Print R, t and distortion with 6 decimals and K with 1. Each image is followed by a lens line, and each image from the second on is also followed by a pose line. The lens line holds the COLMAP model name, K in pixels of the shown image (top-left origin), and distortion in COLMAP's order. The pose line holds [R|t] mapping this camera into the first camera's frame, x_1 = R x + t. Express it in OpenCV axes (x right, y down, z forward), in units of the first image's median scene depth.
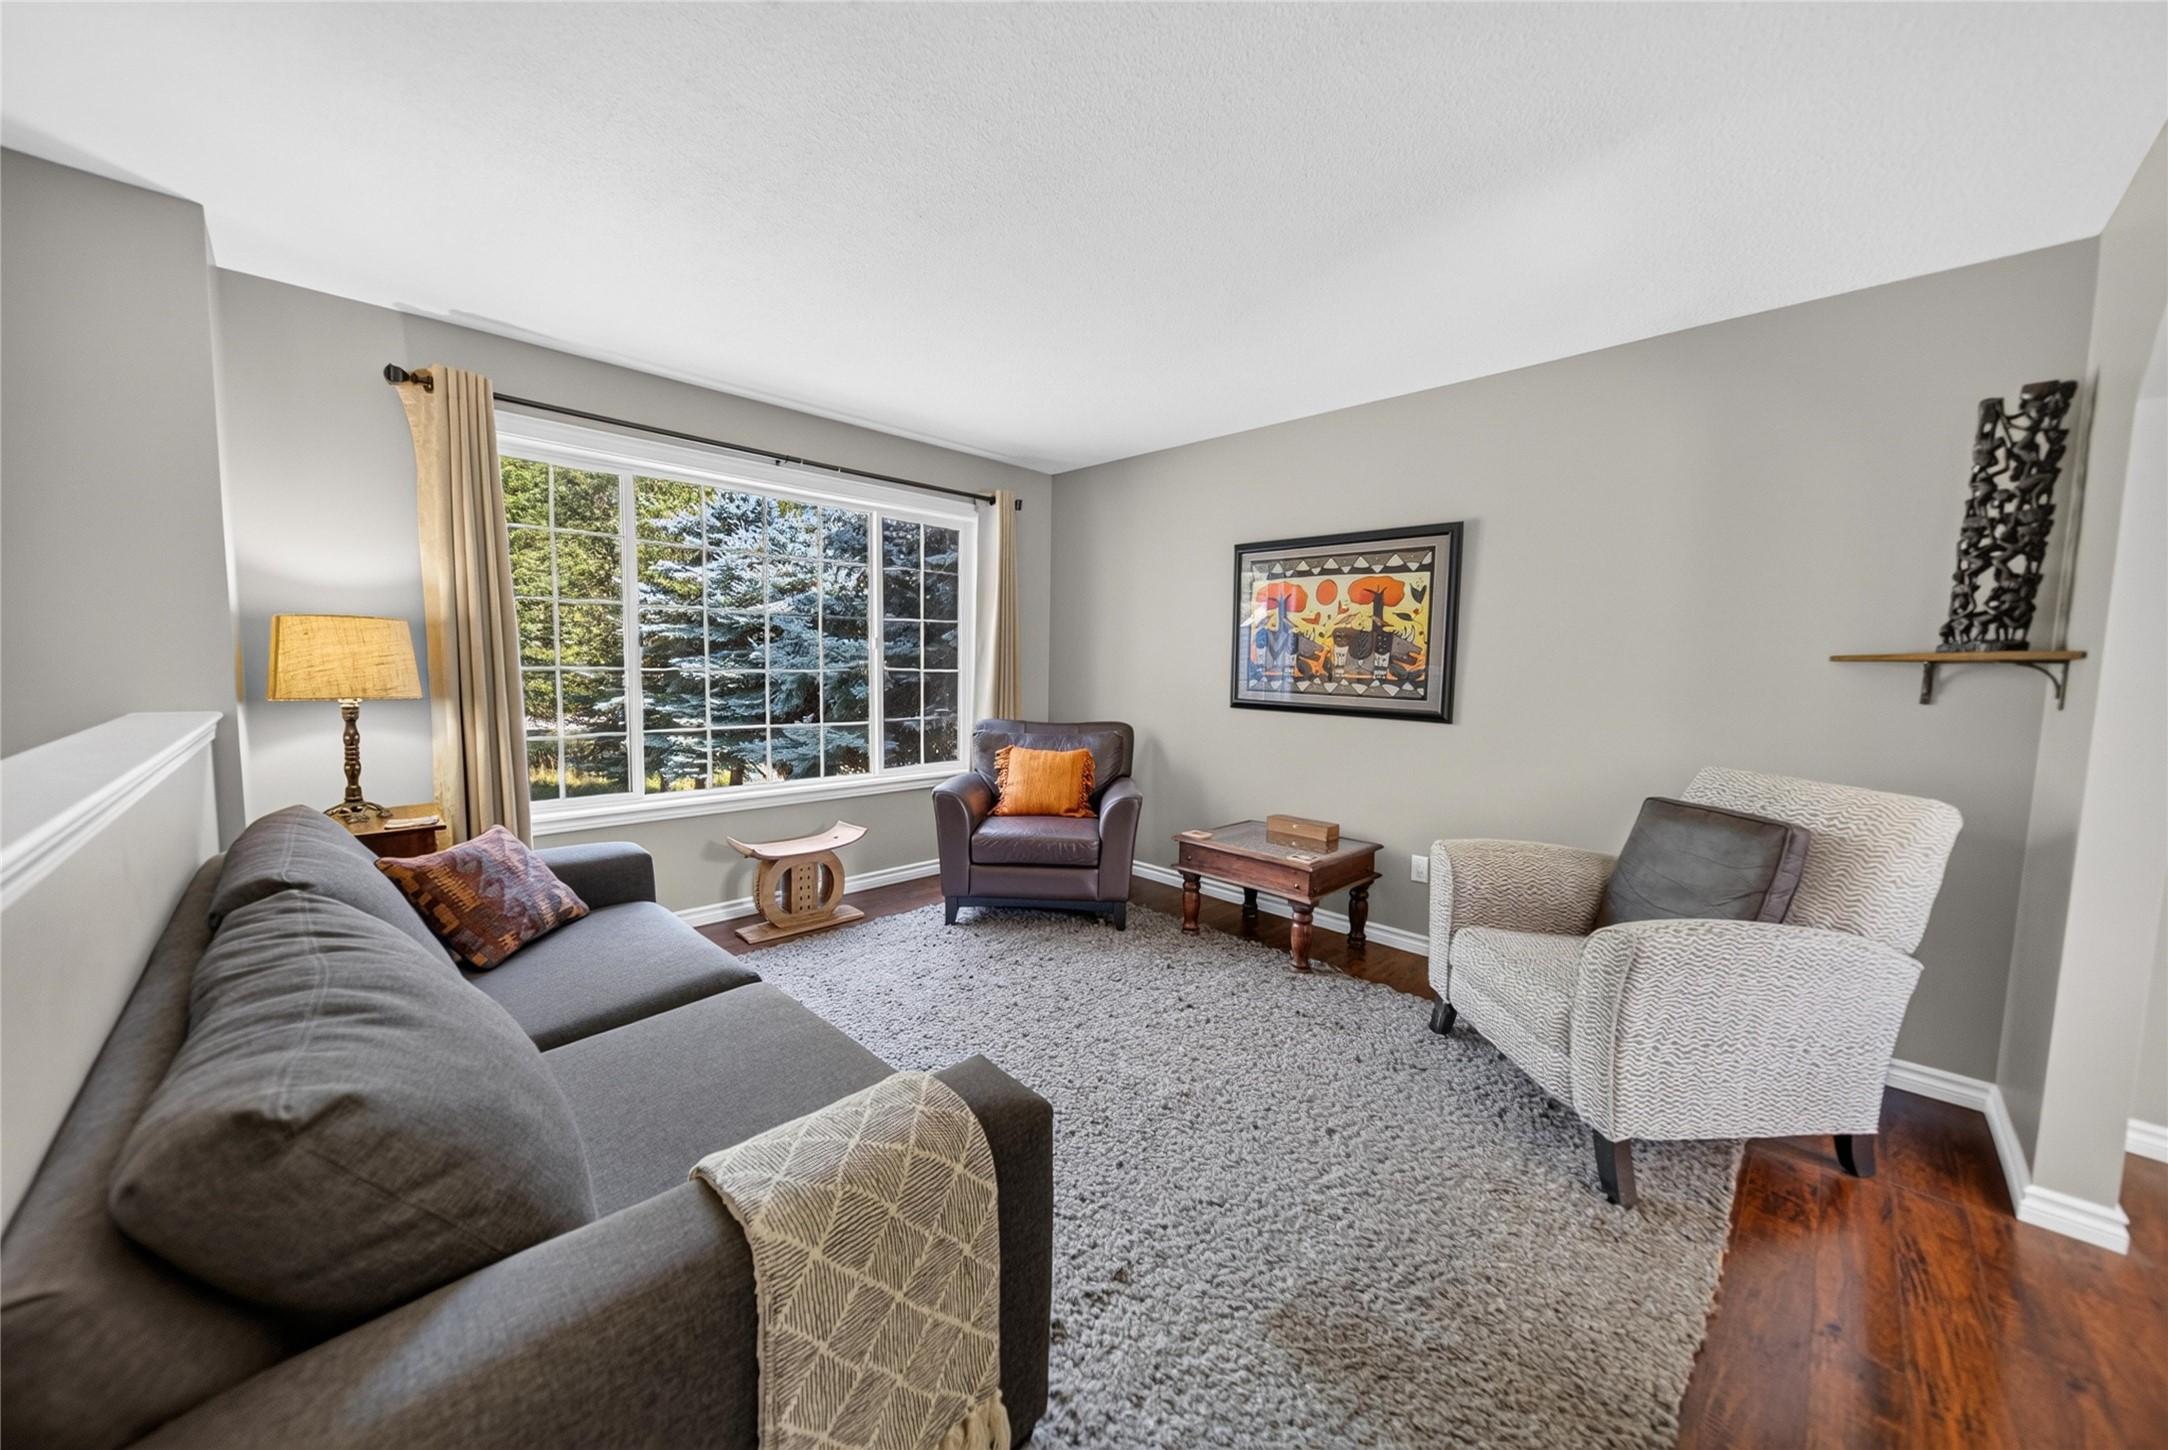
lens RADIAL K [[765.9, 0, 1080.5], [0, 765.9, 728.2], [0, 0, 1]] dist [-0.001538, -0.000033]
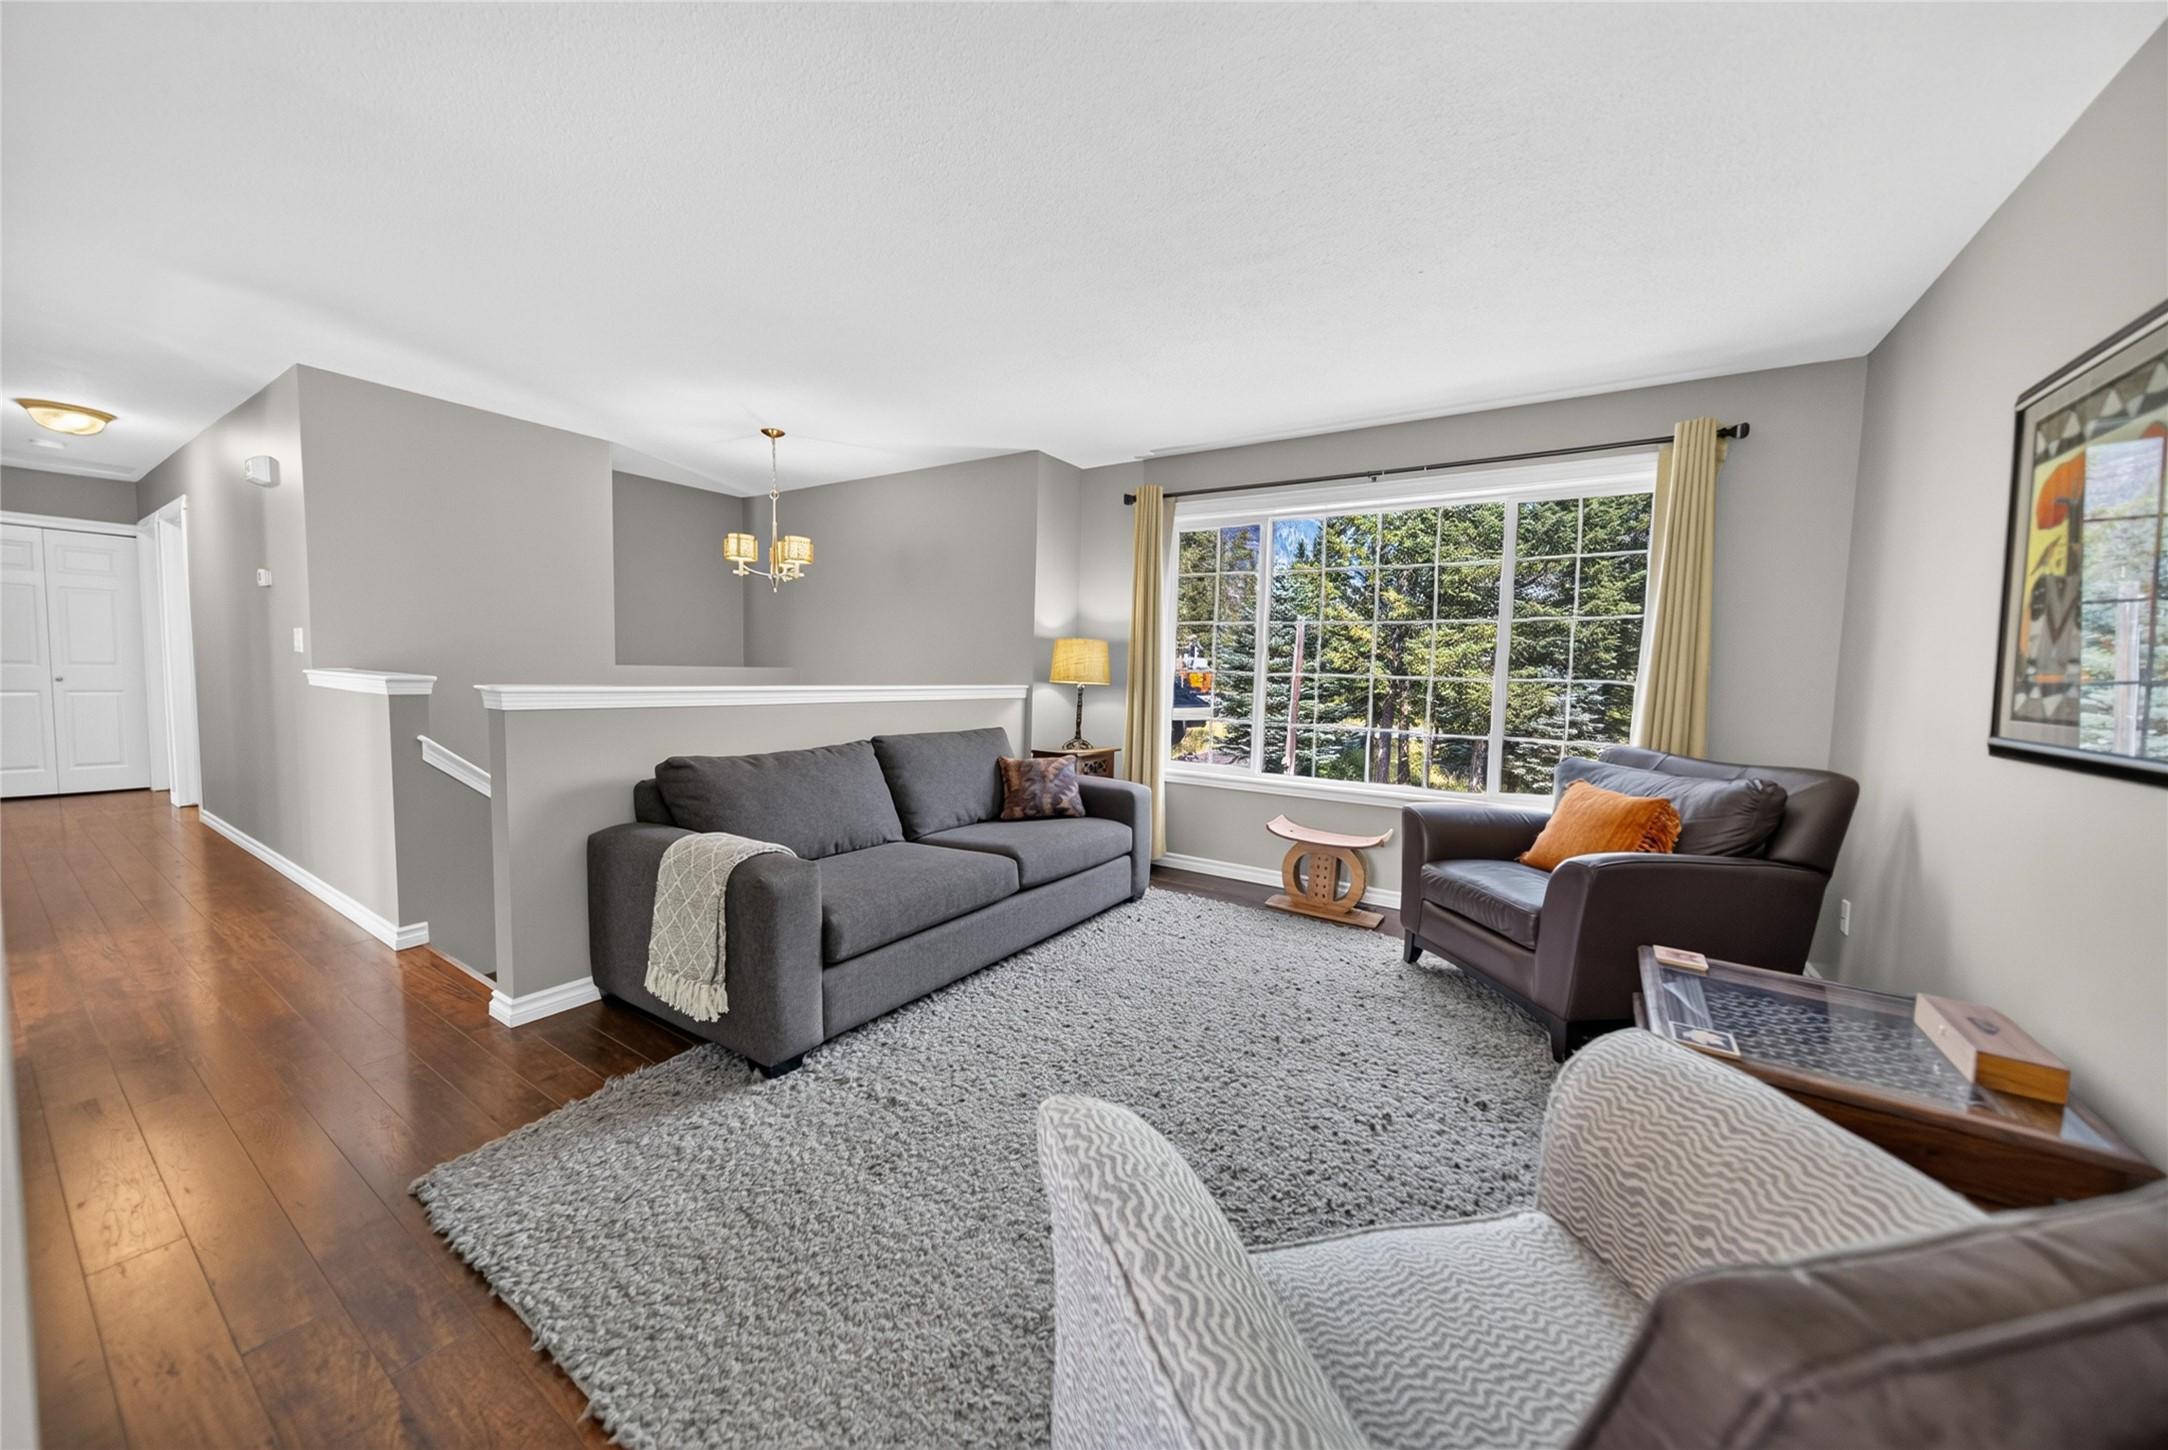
lens RADIAL K [[765.9, 0, 1080.5], [0, 765.9, 728.2], [0, 0, 1]] dist [-0.001538, -0.000033]
pose [[0.195263, 0.063131, -0.978717, 0.794486], [-0.106850, 0.993355, 0.042758, -0.008392], [0.974913, 0.096227, 0.200711, 0.575625]]
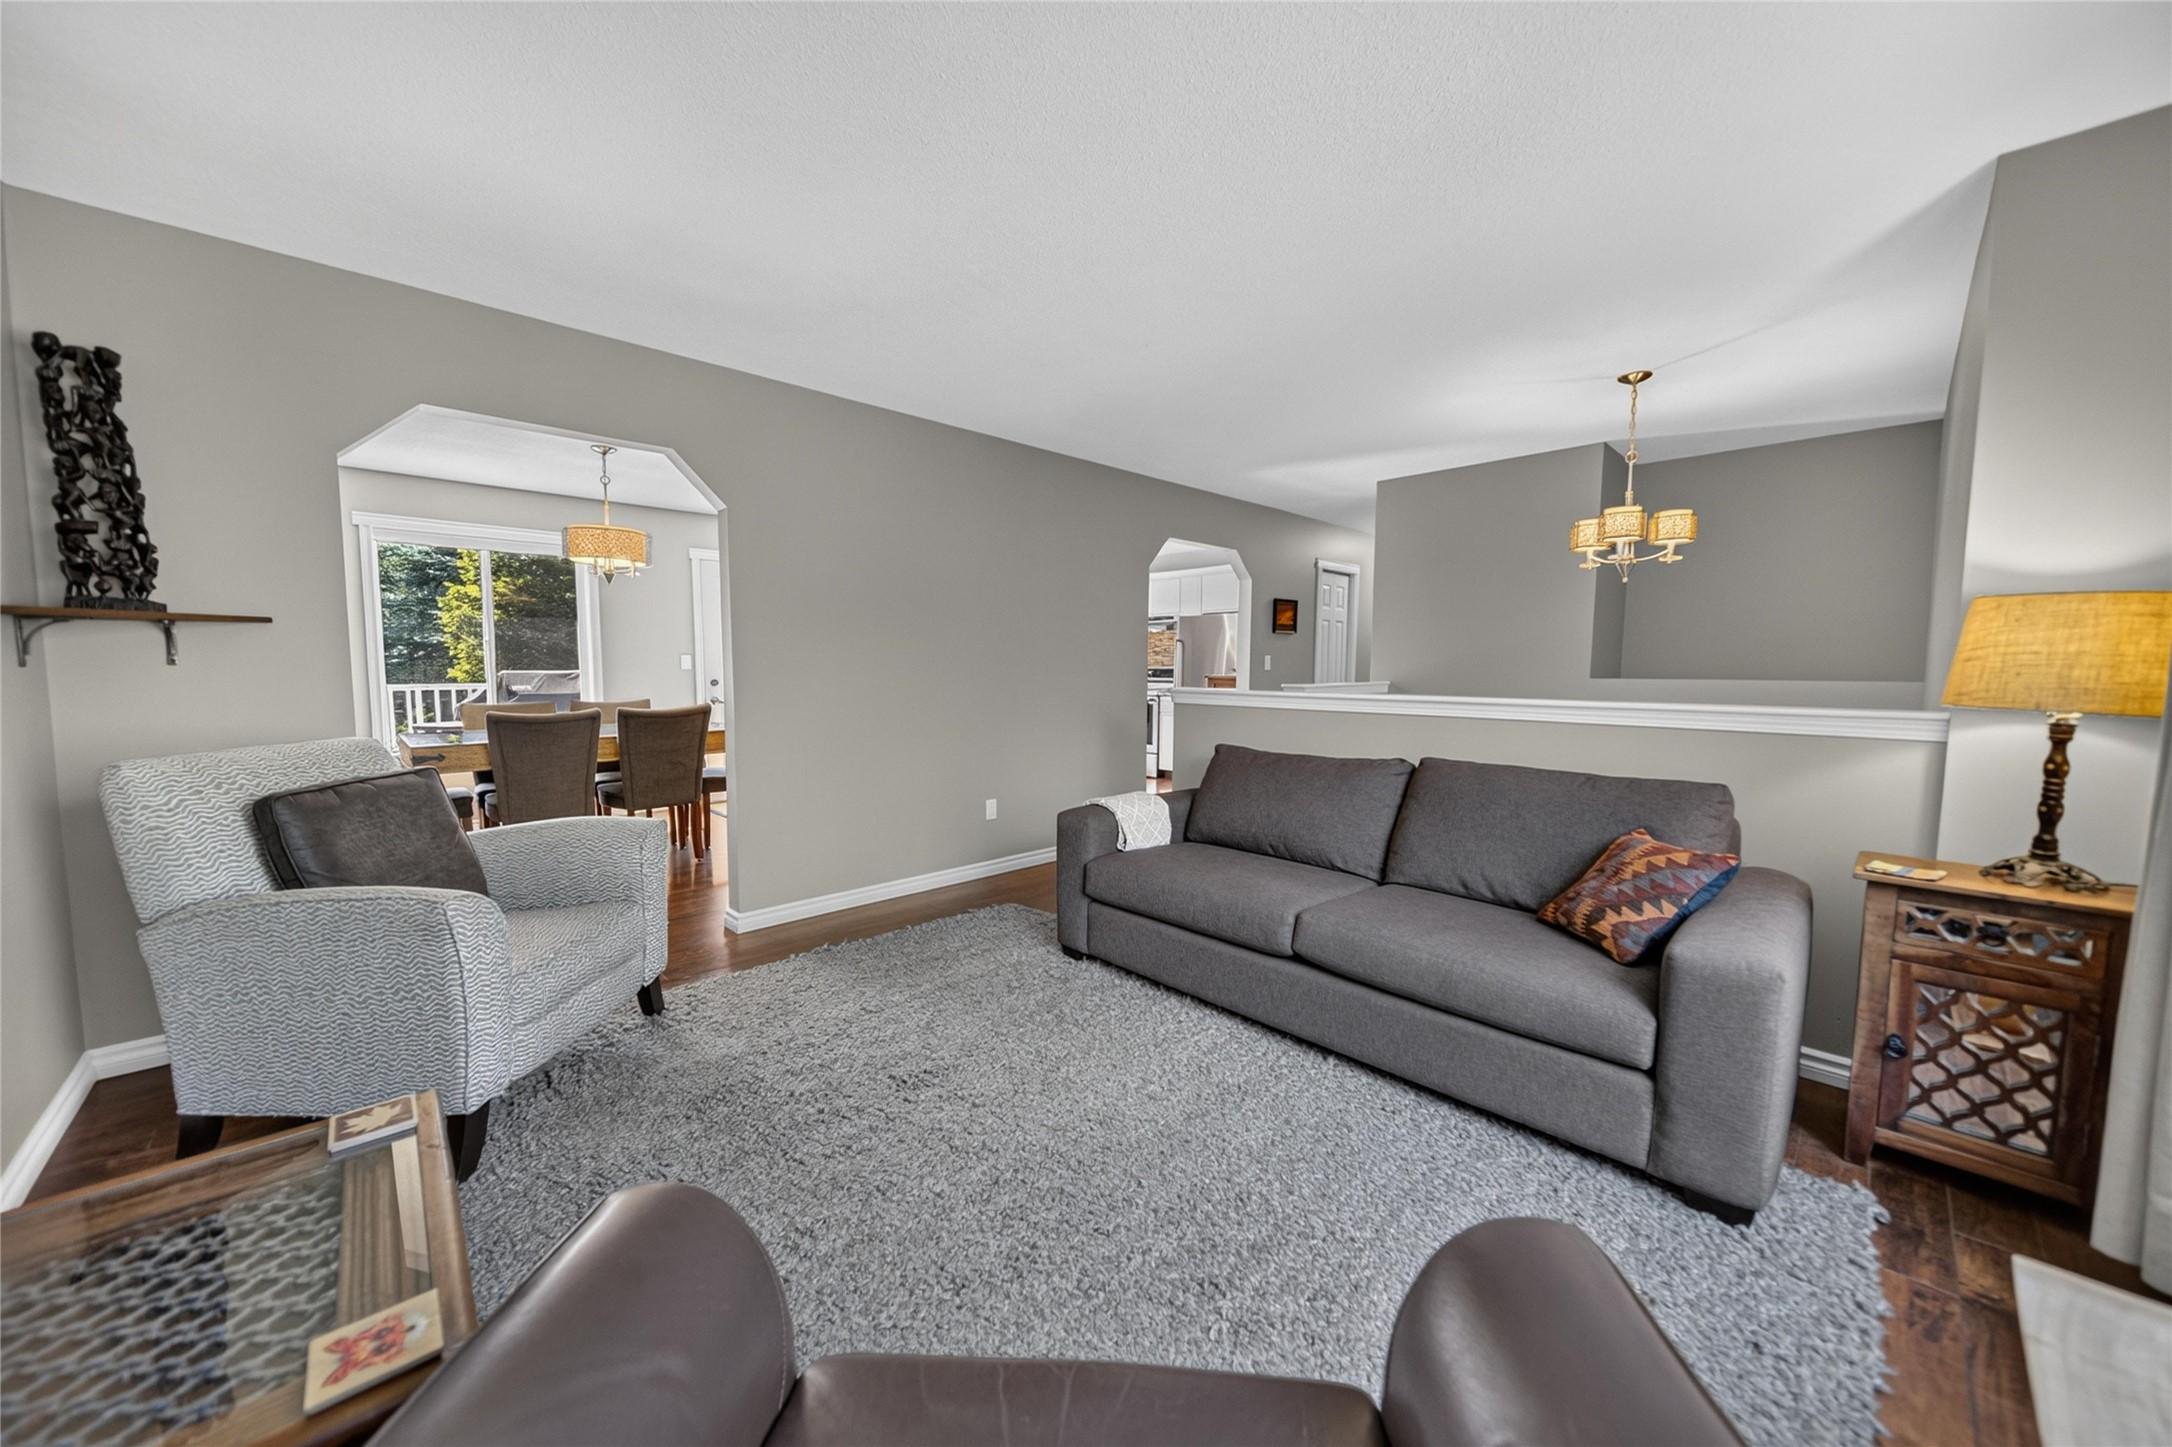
lens RADIAL K [[767.3, 0, 1082.5], [0, 767.3, 726.7], [0, 0, 1]] dist [-0.001538, -0.000033]
pose [[-0.999487, -0.024456, 0.020670, -0.067141], [-0.020702, 0.985983, 0.165554, -0.110518], [-0.024429, 0.165041, -0.985984, 1.549462]]
